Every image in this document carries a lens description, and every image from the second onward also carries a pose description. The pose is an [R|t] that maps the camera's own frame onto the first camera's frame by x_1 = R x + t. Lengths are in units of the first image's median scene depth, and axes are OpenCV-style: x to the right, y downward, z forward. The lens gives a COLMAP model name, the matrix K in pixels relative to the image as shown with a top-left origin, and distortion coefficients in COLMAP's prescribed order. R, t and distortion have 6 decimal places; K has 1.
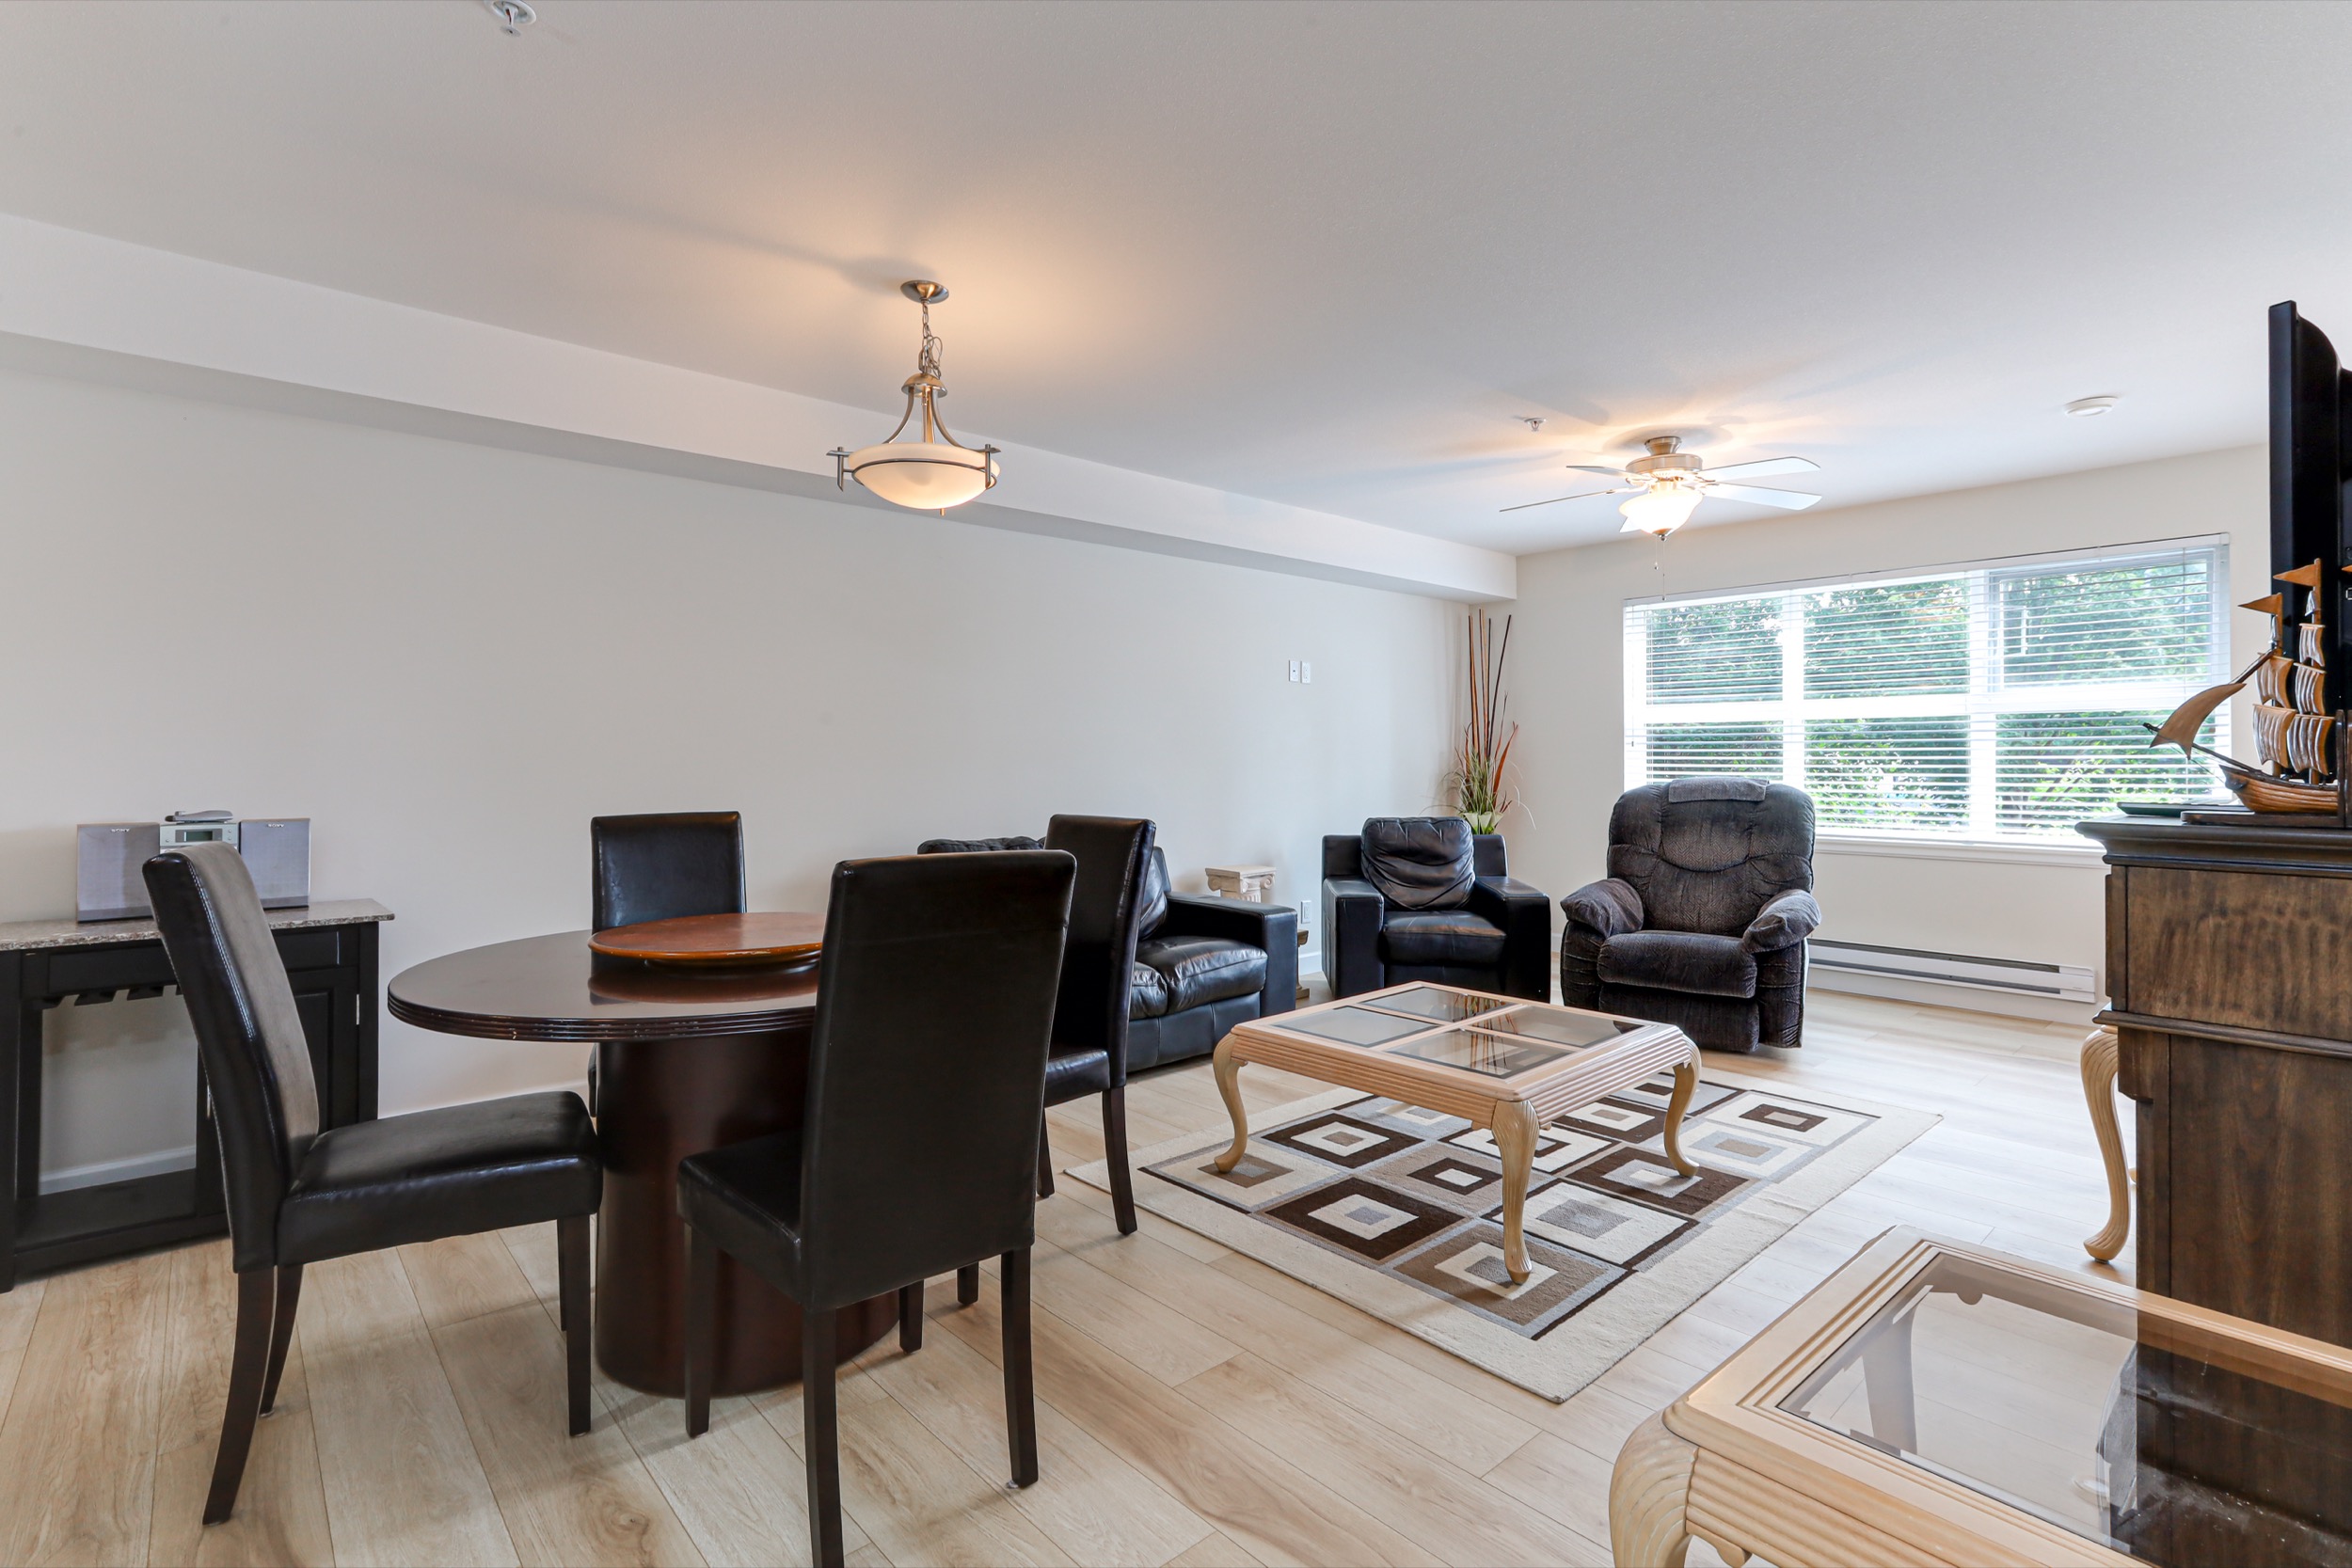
lens RADIAL K [[1116.1, 0, 1185.8], [0, 1116.1, 738.4], [0, 0, 1]] dist [-0.018676, 0.013457]
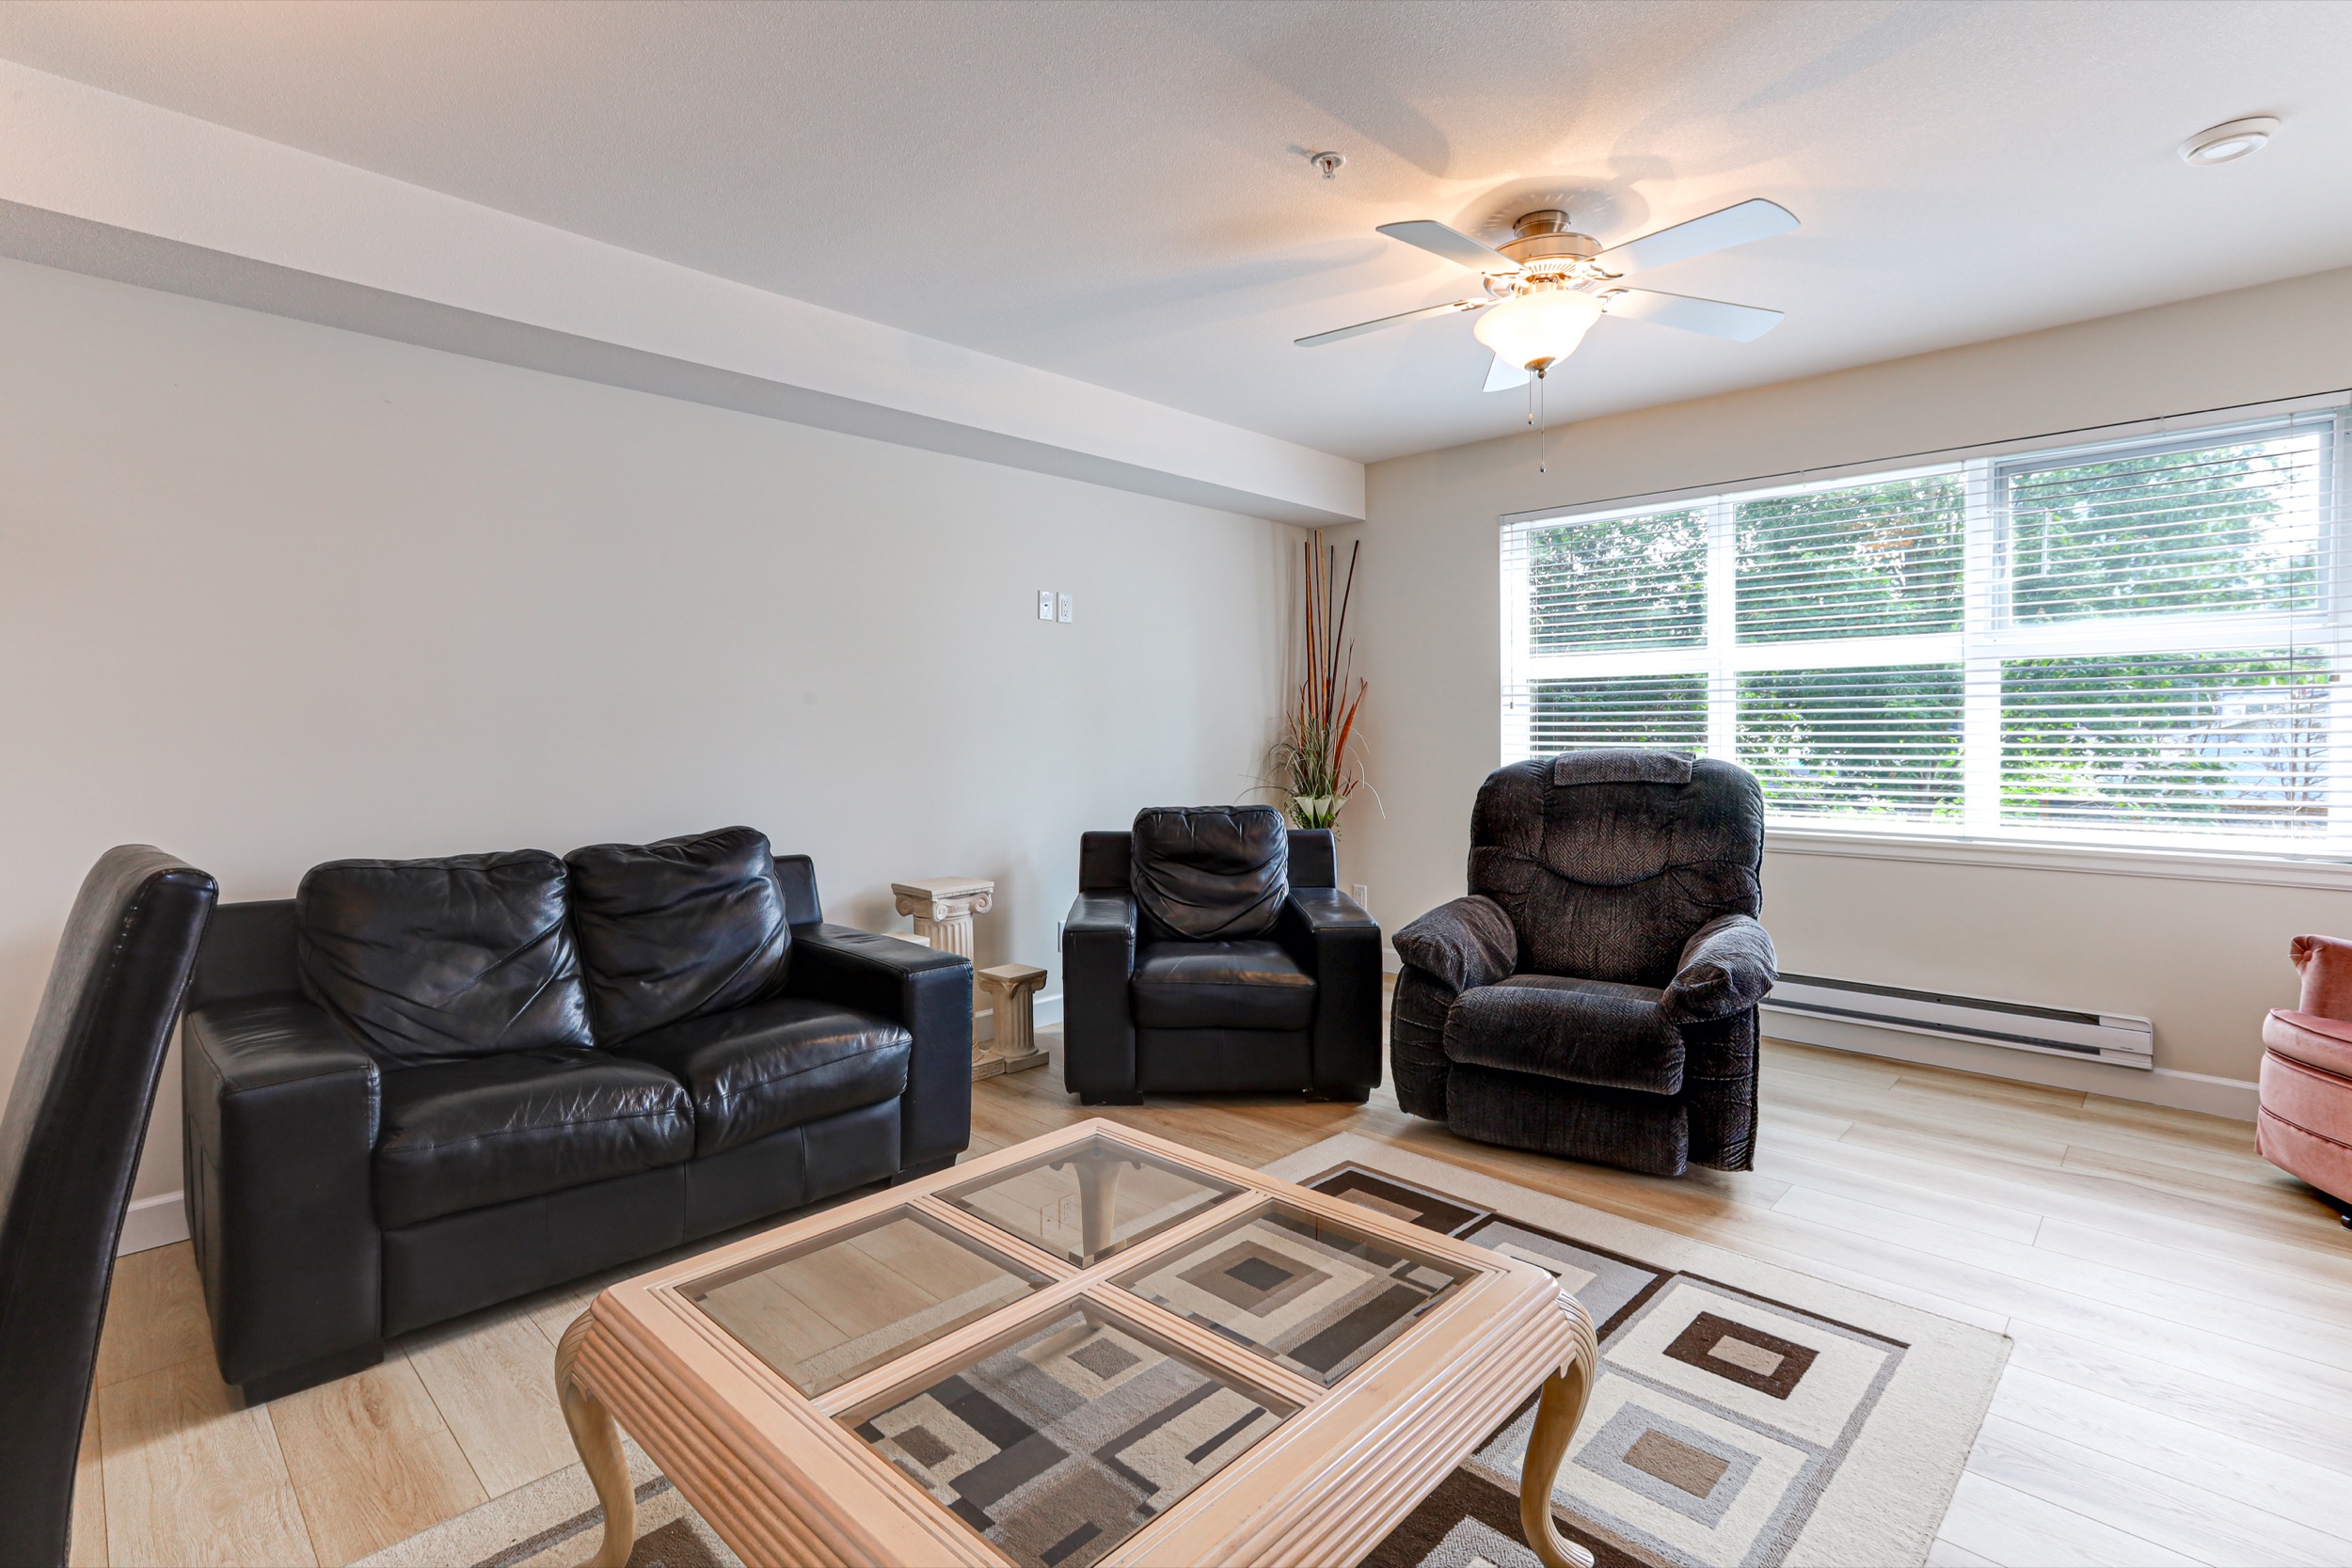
lens RADIAL K [[1116.1, 0, 1145.2], [0, 1116.1, 721.8], [0, 0, 1]] dist [-0.018676, 0.013457]
pose [[0.998962, -0.002305, 0.045504, 0.145278], [0.001930, 0.999964, 0.008291, 0.011433], [-0.045521, -0.008194, 0.998930, 0.312579]]
